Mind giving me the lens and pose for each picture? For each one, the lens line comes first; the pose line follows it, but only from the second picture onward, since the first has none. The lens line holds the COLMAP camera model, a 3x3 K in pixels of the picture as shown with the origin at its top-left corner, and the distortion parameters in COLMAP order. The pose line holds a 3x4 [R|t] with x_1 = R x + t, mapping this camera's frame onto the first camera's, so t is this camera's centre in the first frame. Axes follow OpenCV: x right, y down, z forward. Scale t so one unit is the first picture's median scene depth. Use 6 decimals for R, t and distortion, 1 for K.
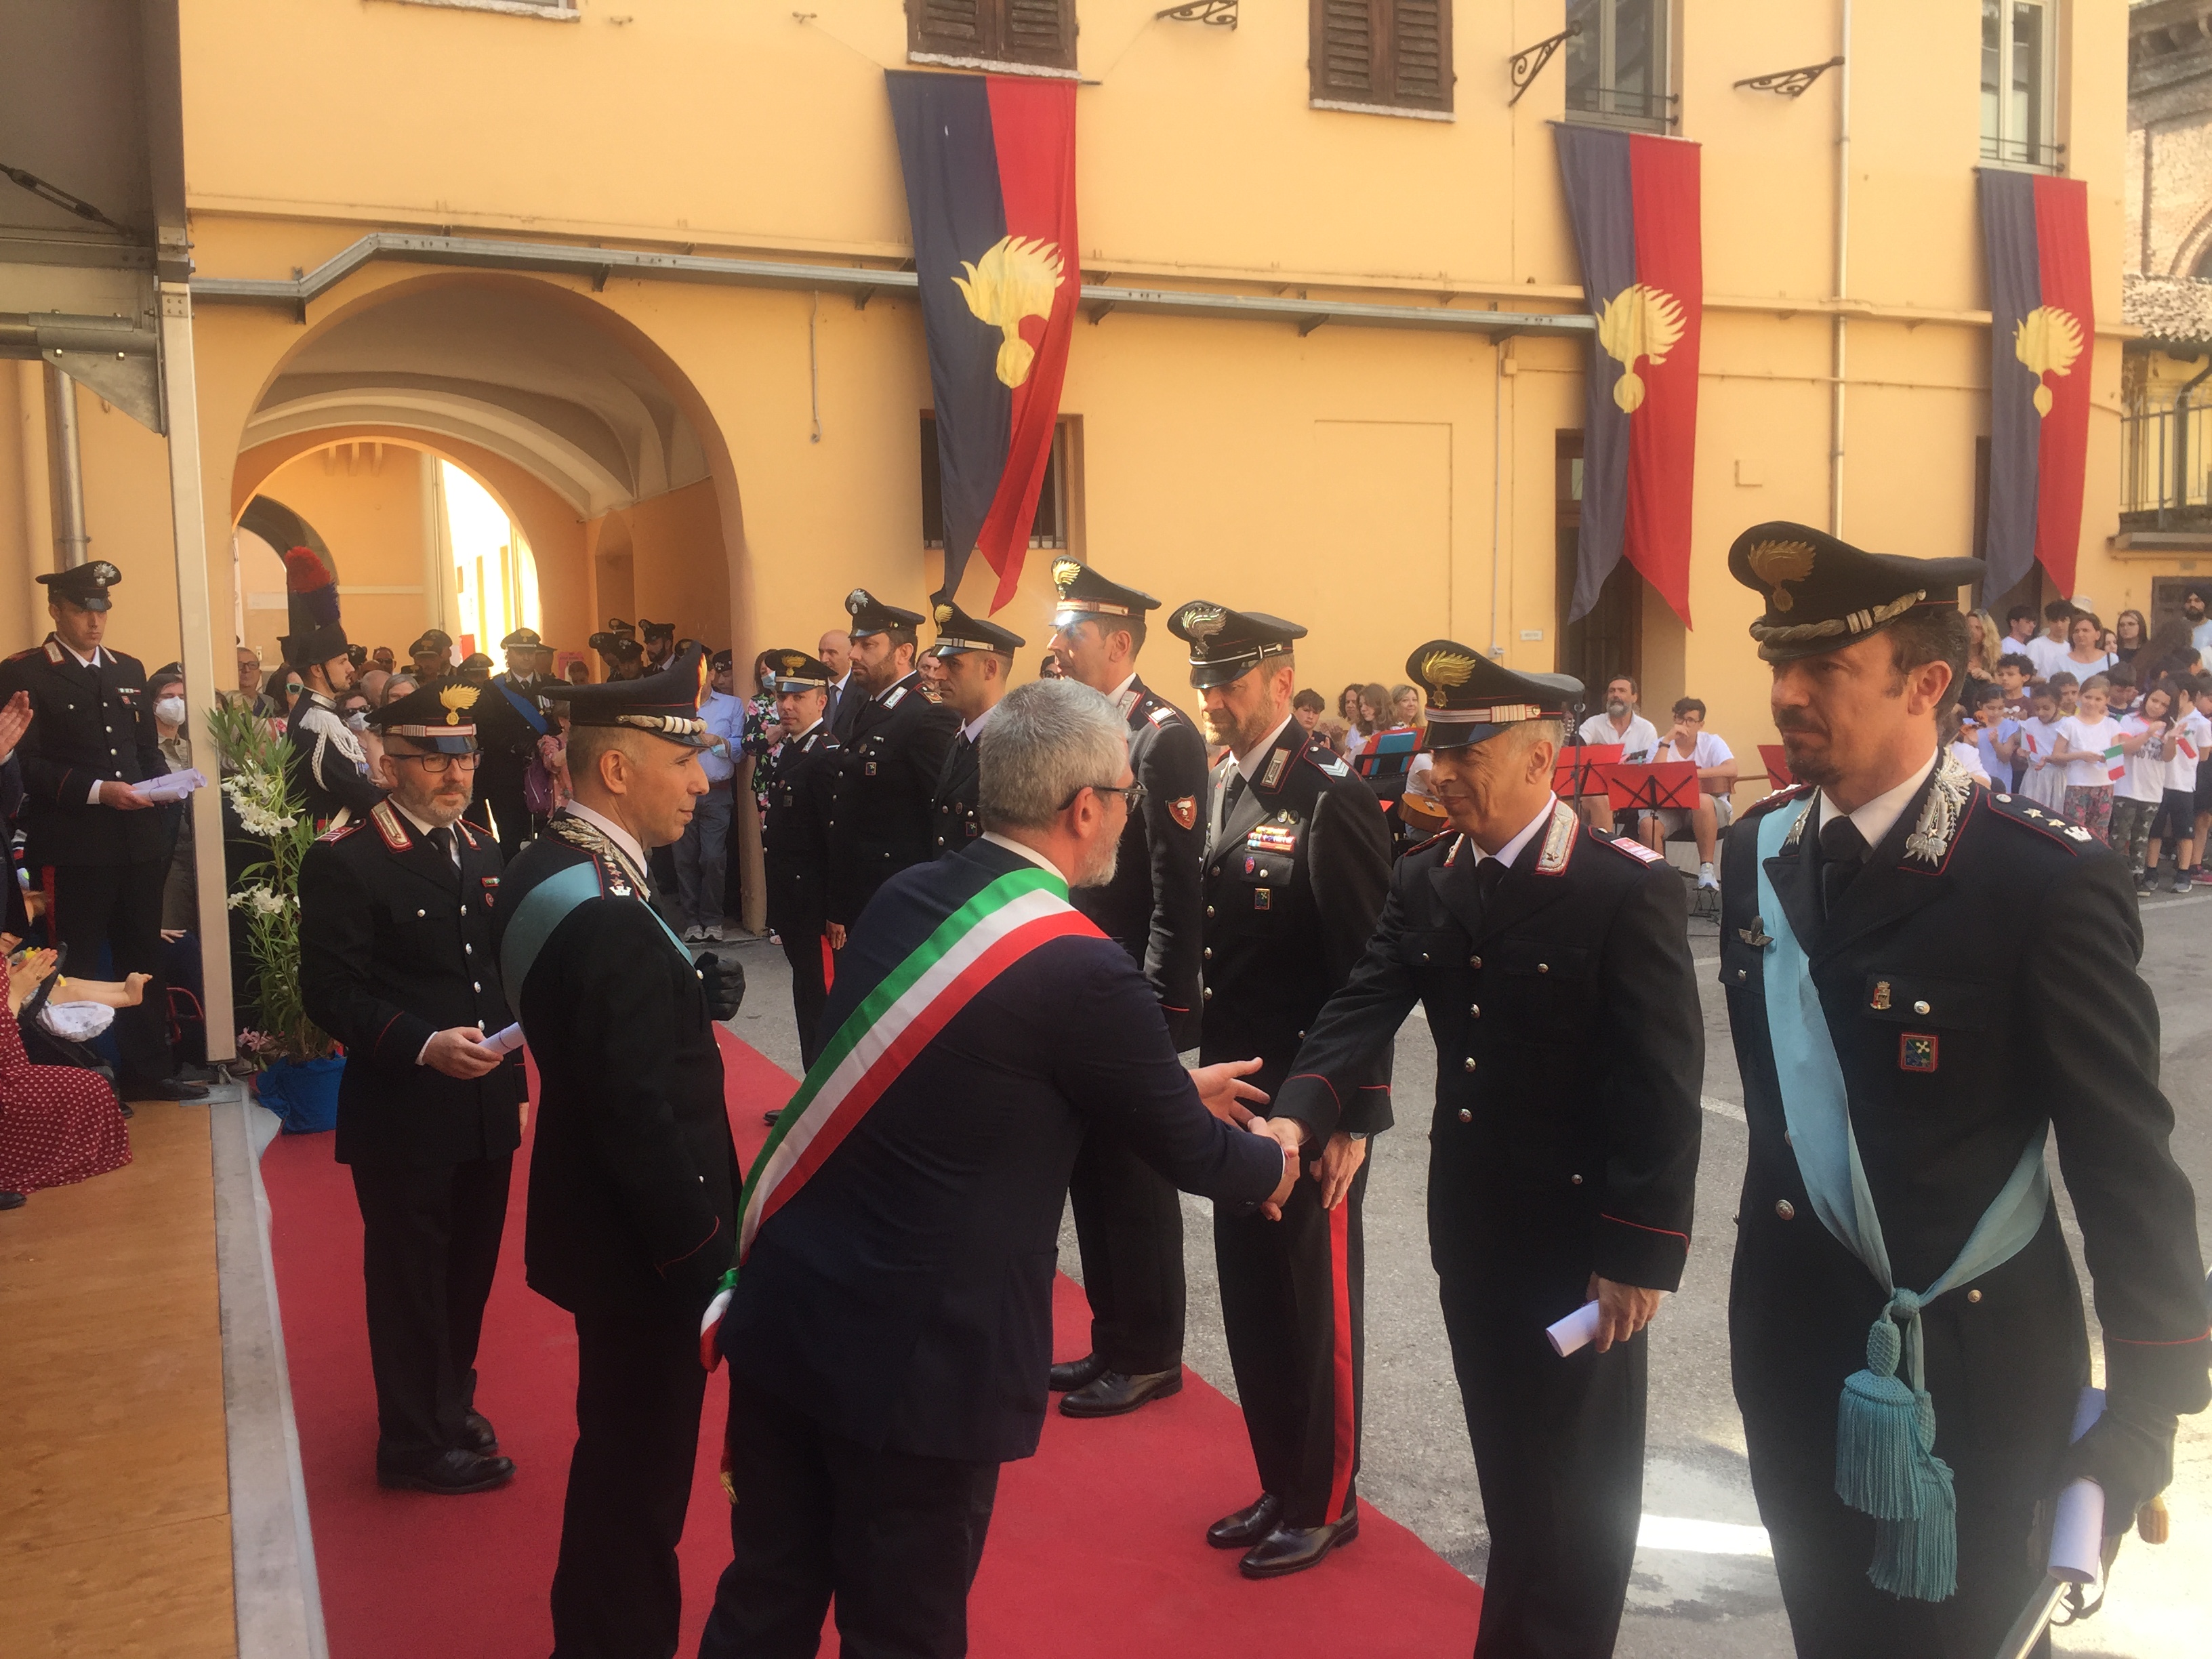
lens RADIAL K [[1910.4, 0, 1100.3], [0, 1910.4, 834.6], [0, 0, 1]] dist [0.090960, -0.124028]
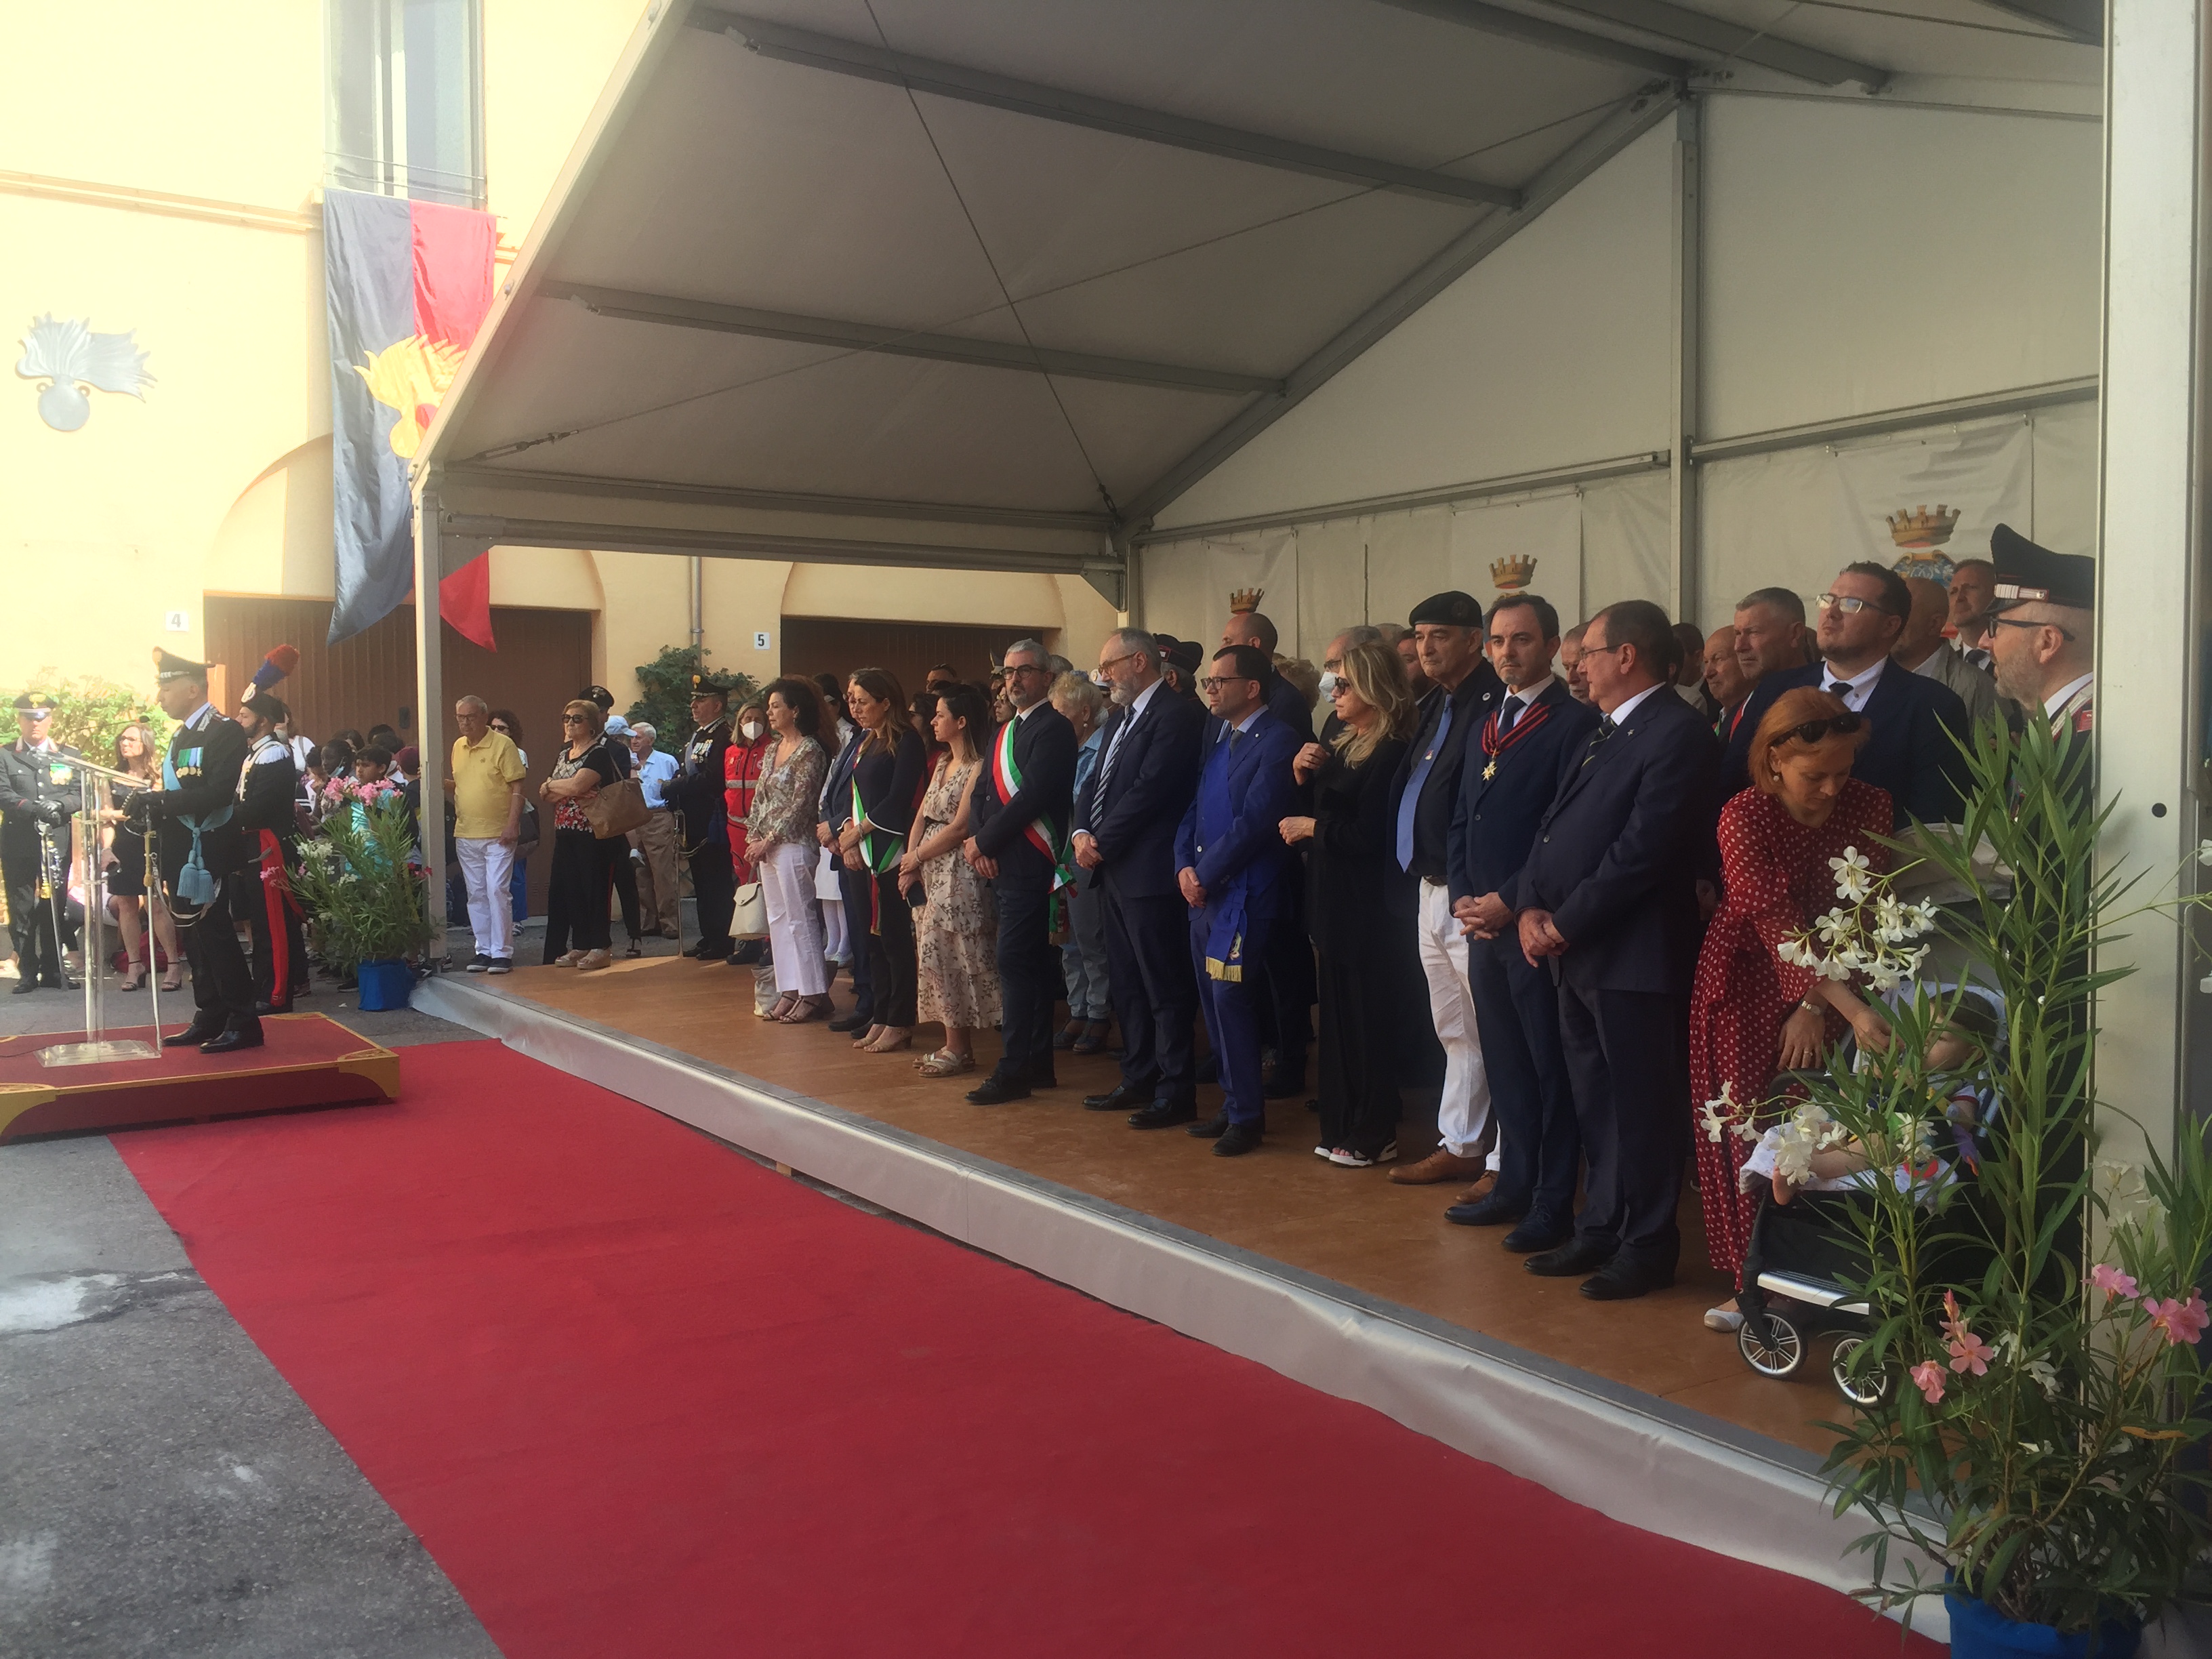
lens RADIAL K [[1903.8, 0, 1106.0], [0, 1903.8, 829.5], [0, 0, 1]] dist [0.078373, -0.104364]
pose [[-0.989165, 0.034908, -0.142597, -0.104544], [0.014545, 0.989843, 0.141421, -0.061951], [0.146085, 0.137815, -0.979626, 0.839983]]
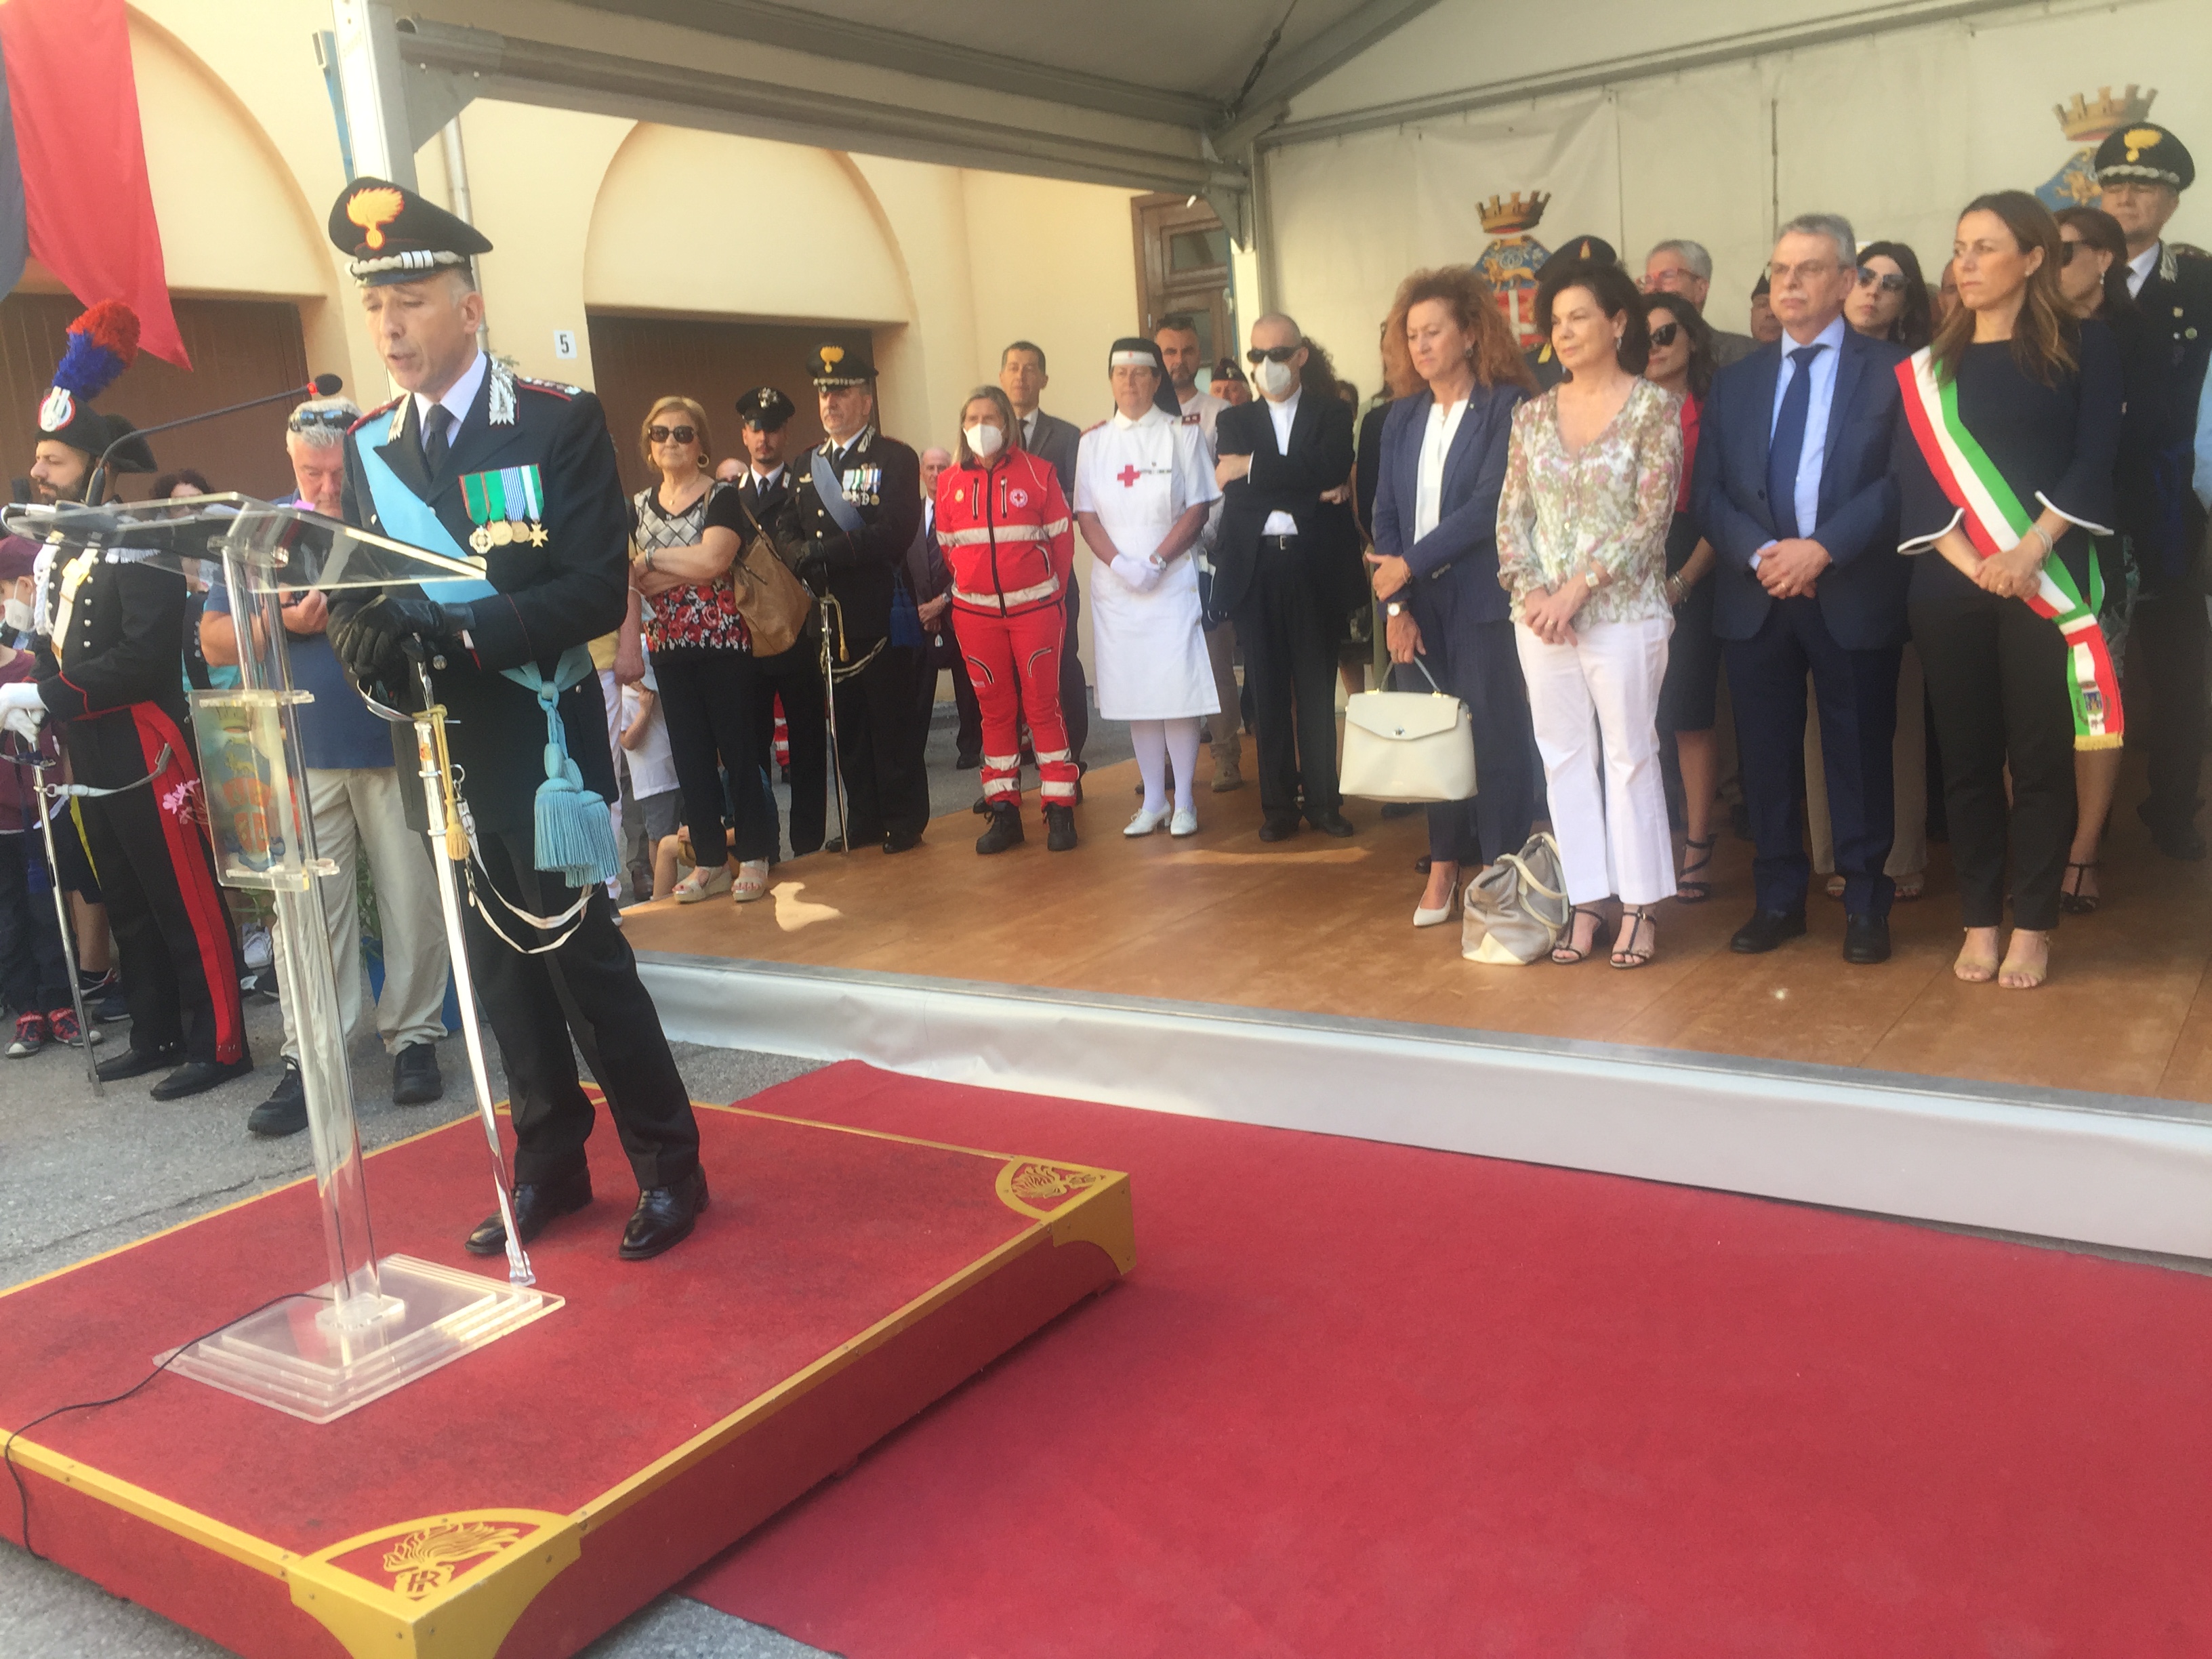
lens RADIAL K [[1906.8, 0, 1098.7], [0, 1906.8, 839.1], [0, 0, 1]] dist [0.089048, -0.122778]
pose [[-0.859268, 0.184687, -0.477021, 0.200515], [0.056129, 0.960957, 0.270945, -0.012301], [0.508436, 0.206040, -0.836086, 0.339018]]
